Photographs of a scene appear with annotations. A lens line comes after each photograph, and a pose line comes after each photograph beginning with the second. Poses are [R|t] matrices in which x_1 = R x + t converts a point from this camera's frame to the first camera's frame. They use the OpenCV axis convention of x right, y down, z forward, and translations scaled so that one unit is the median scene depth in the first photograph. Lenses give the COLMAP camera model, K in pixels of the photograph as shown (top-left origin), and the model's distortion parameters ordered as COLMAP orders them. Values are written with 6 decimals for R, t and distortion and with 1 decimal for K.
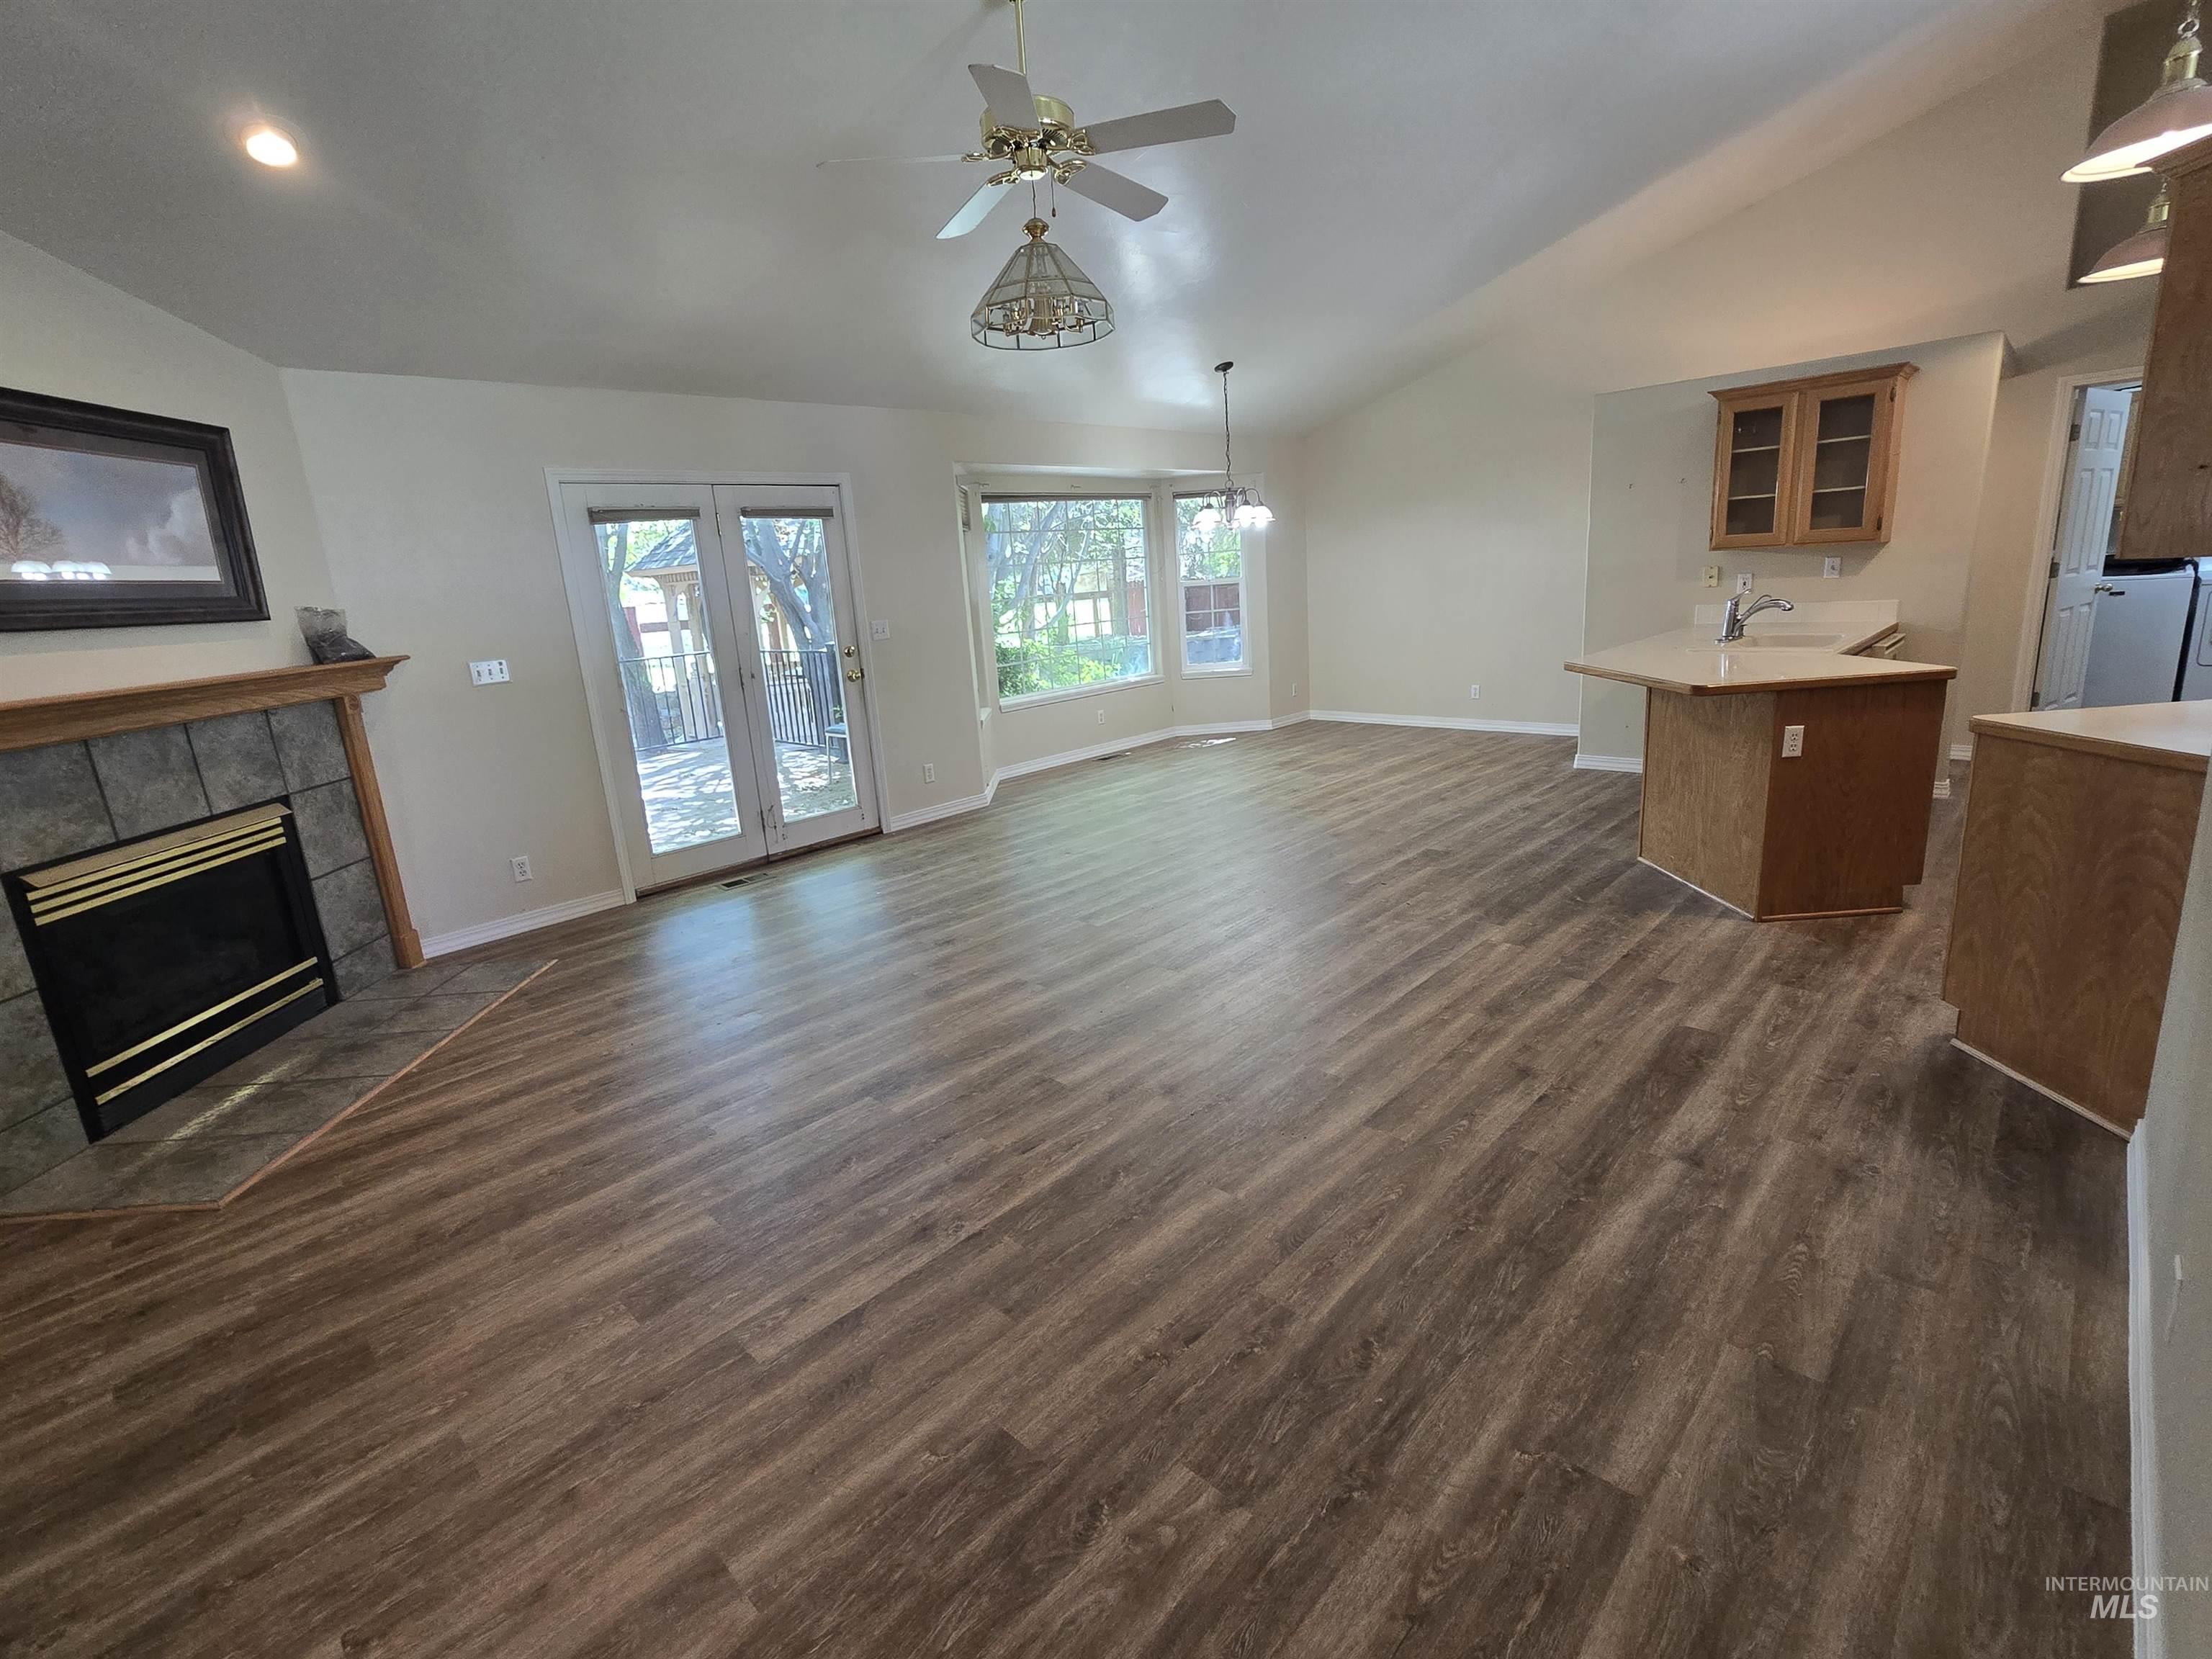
lens RADIAL K [[1001.3, 0, 1097.7], [0, 1001.3, 811.1], [0, 0, 1]] dist [-0.002515, -0.000278]
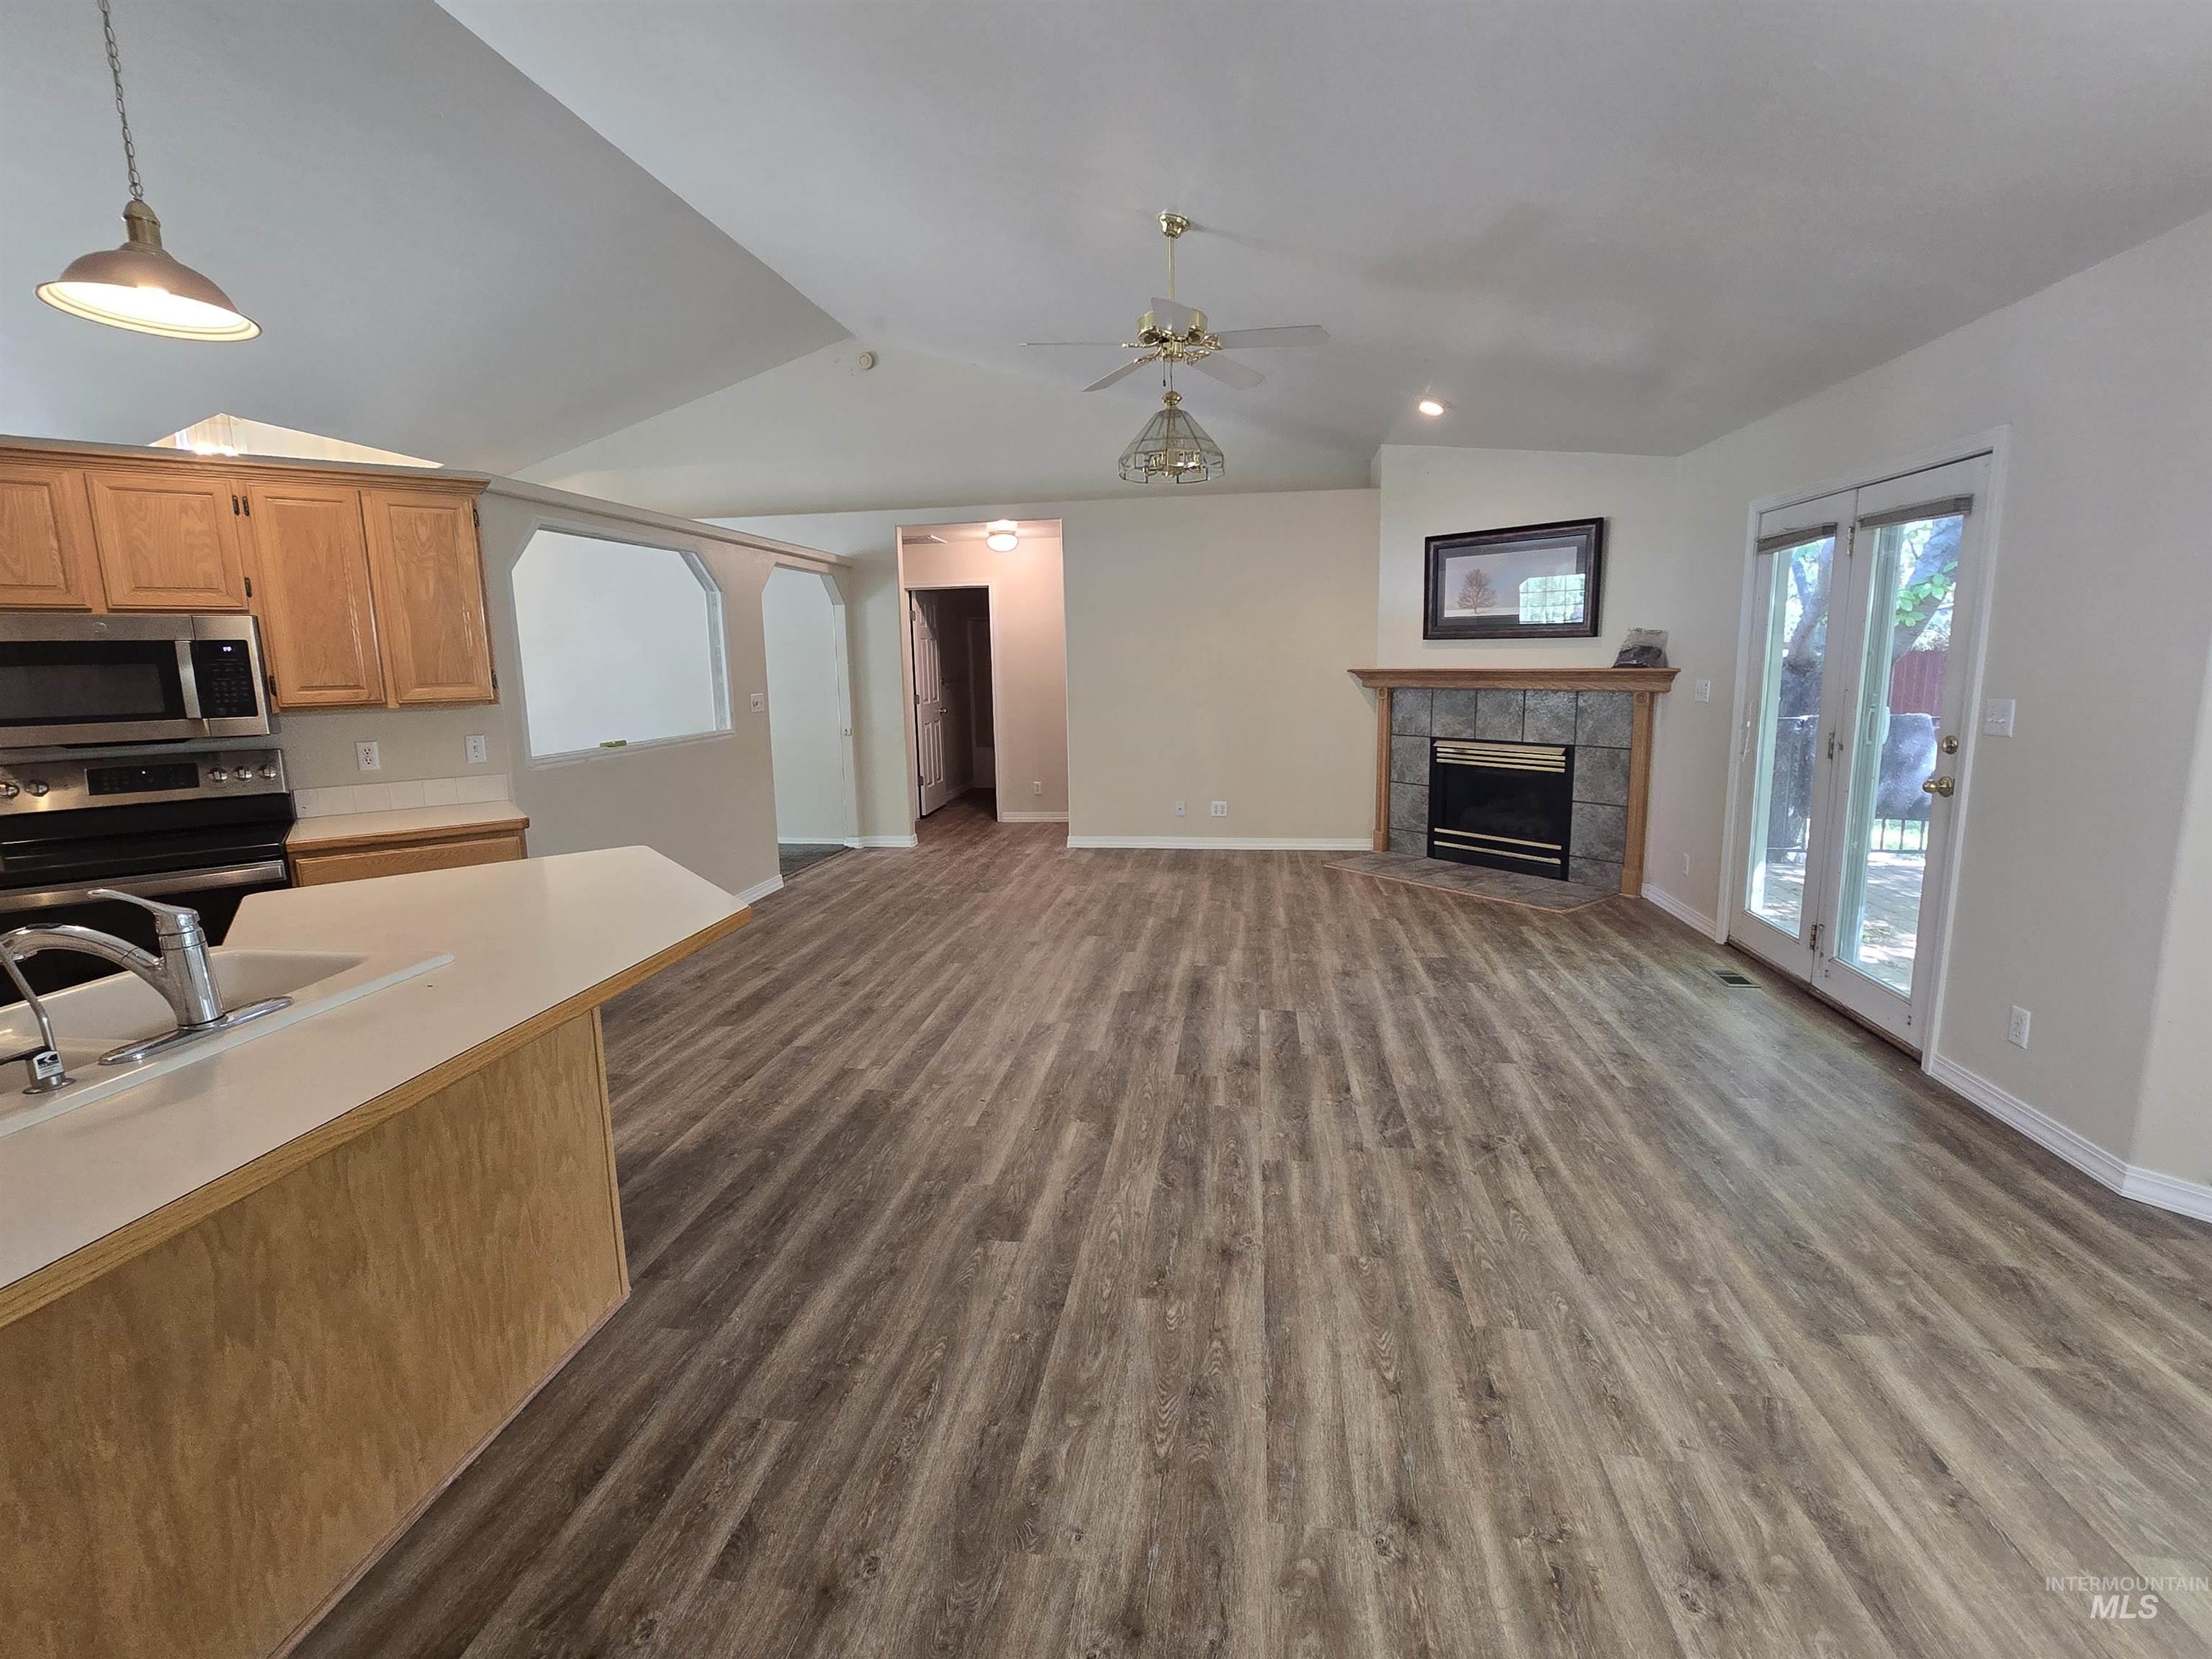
lens RADIAL K [[999.1, 0, 1099.5], [0, 999.1, 811.5], [0, 0, 1]] dist [-0.002787, -0.000195]
pose [[-0.803988, 0.178199, -0.567316, 0.764082], [-0.061341, 0.924099, 0.377199, -0.499440], [0.591473, 0.338063, -0.732034, 1.847201]]
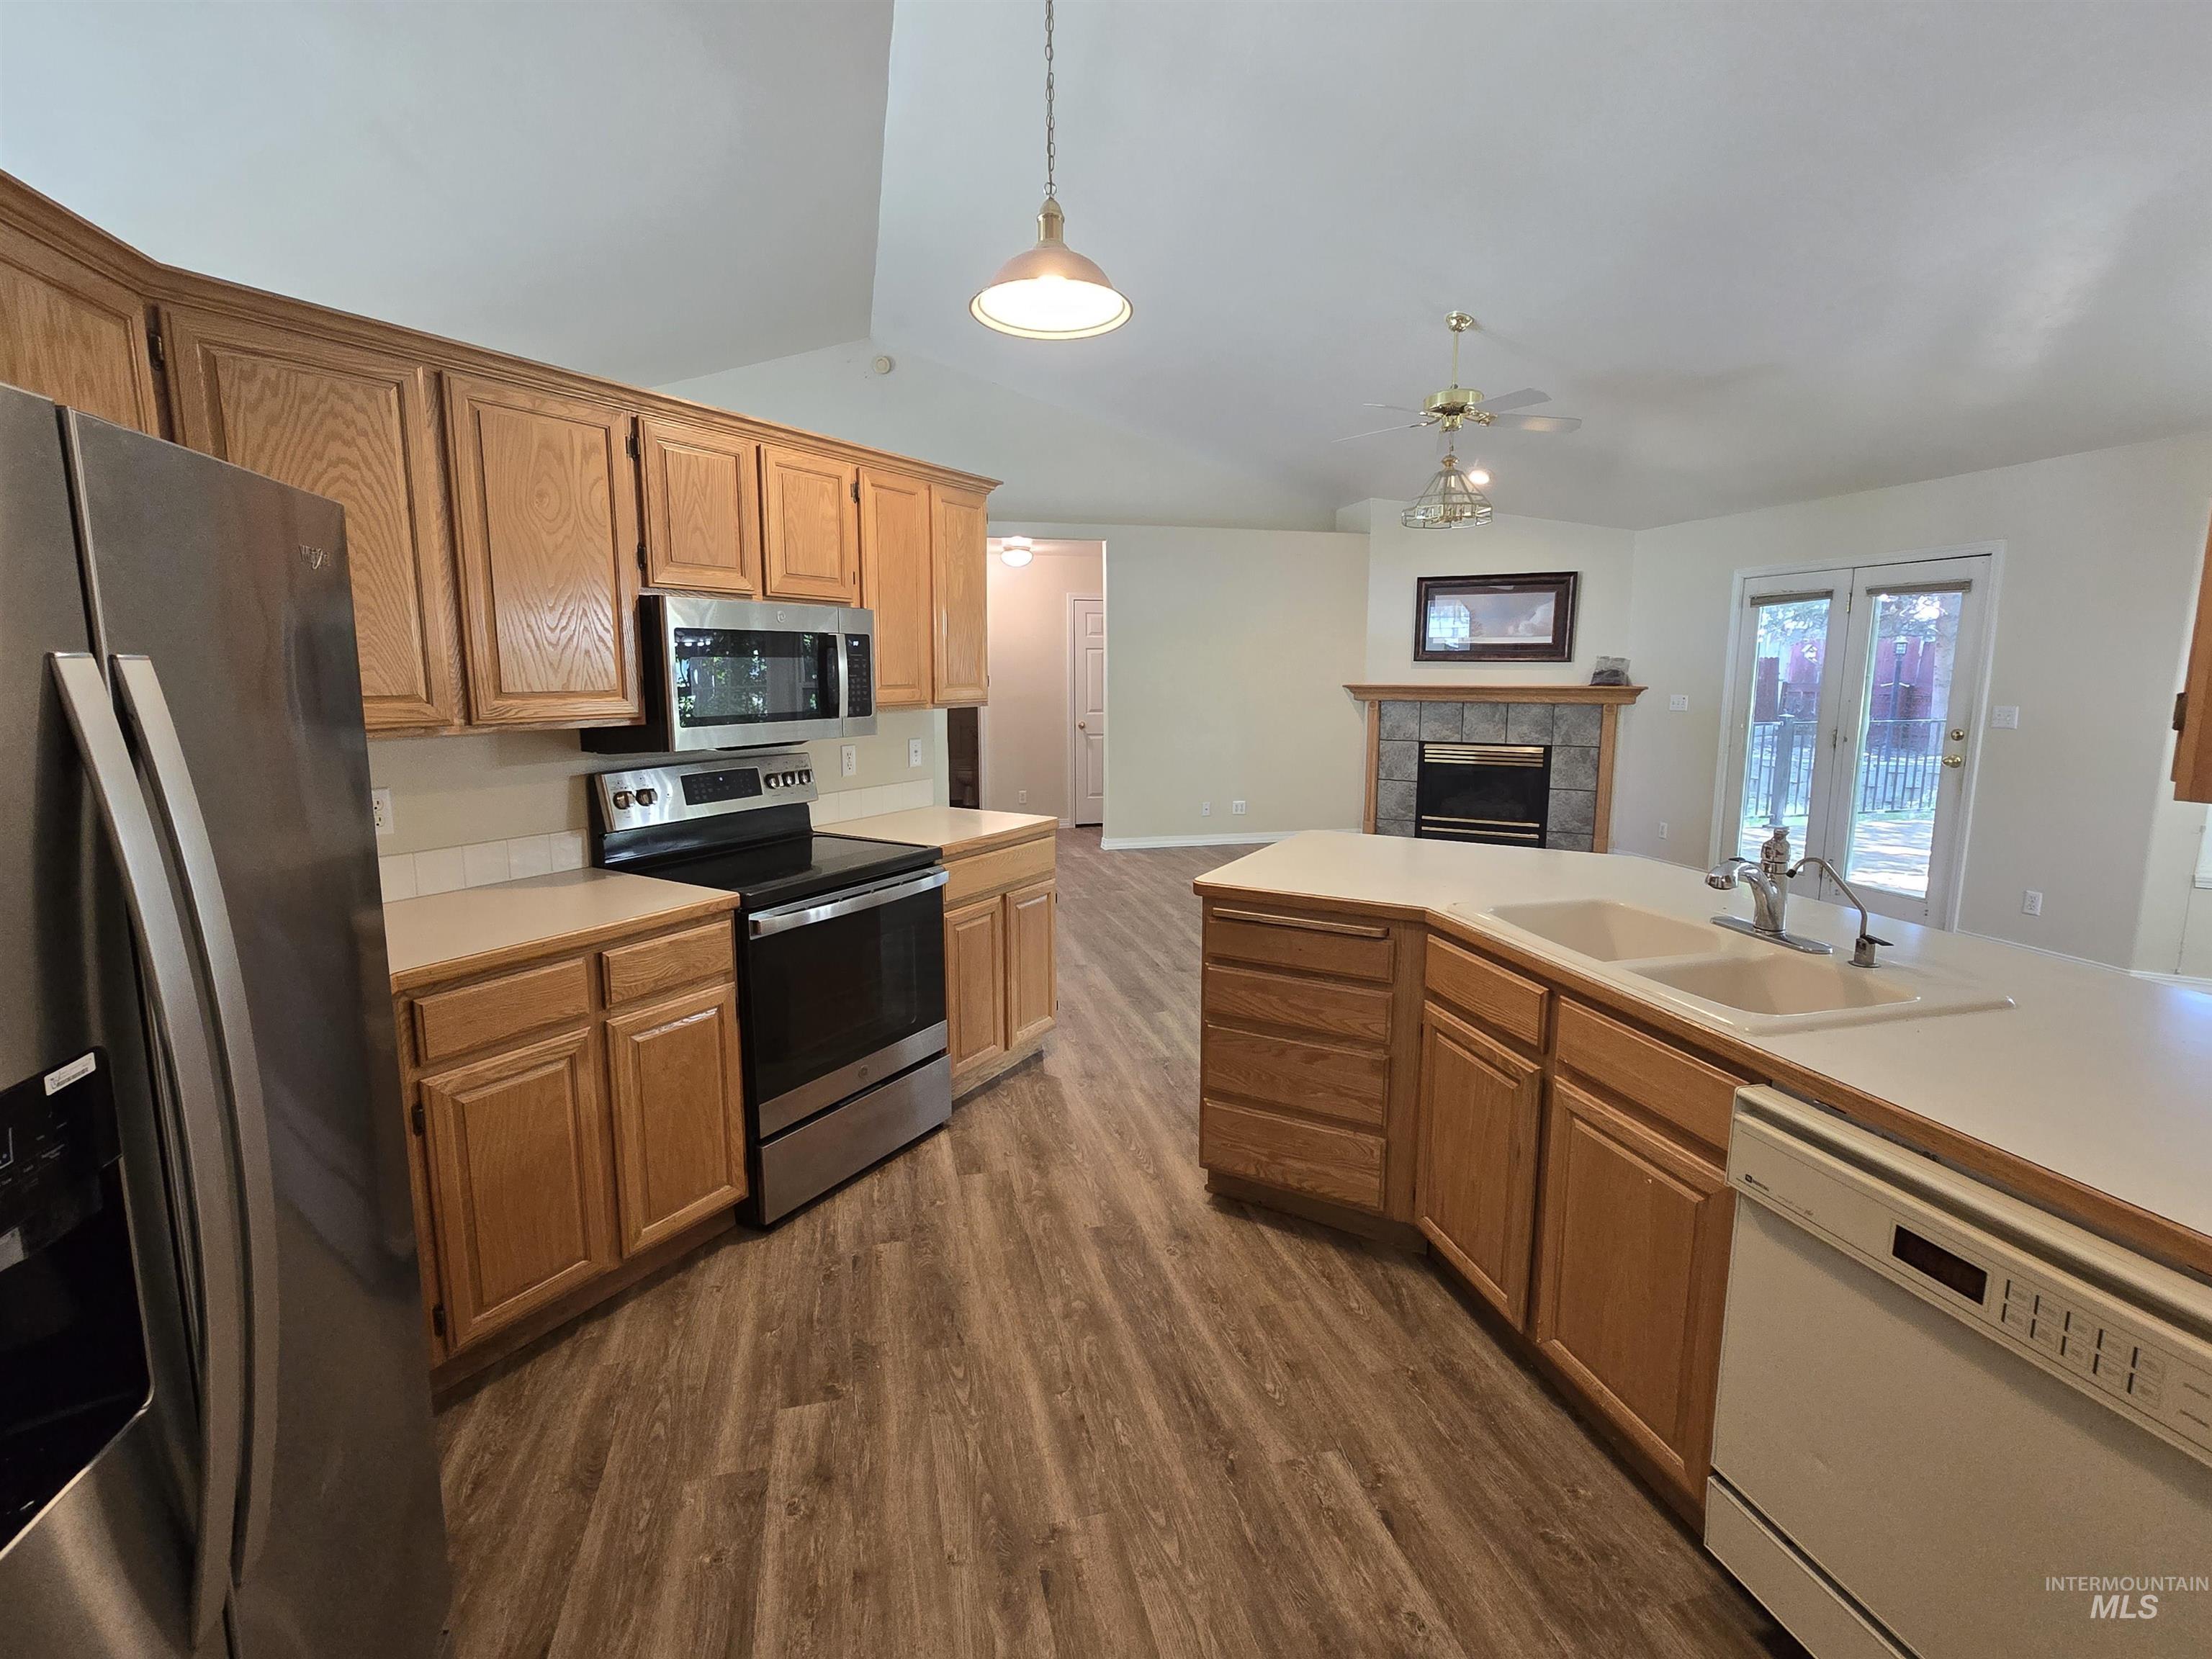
lens RADIAL K [[1001.3, 0, 1097.7], [0, 1001.3, 811.1], [0, 0, 1]] dist [-0.002515, -0.000278]
pose [[-0.520362, 0.191808, -0.832125, 1.502018], [-0.161641, 0.934708, 0.316534, -0.413603], [0.838508, 0.299218, -0.455383, 1.258180]]
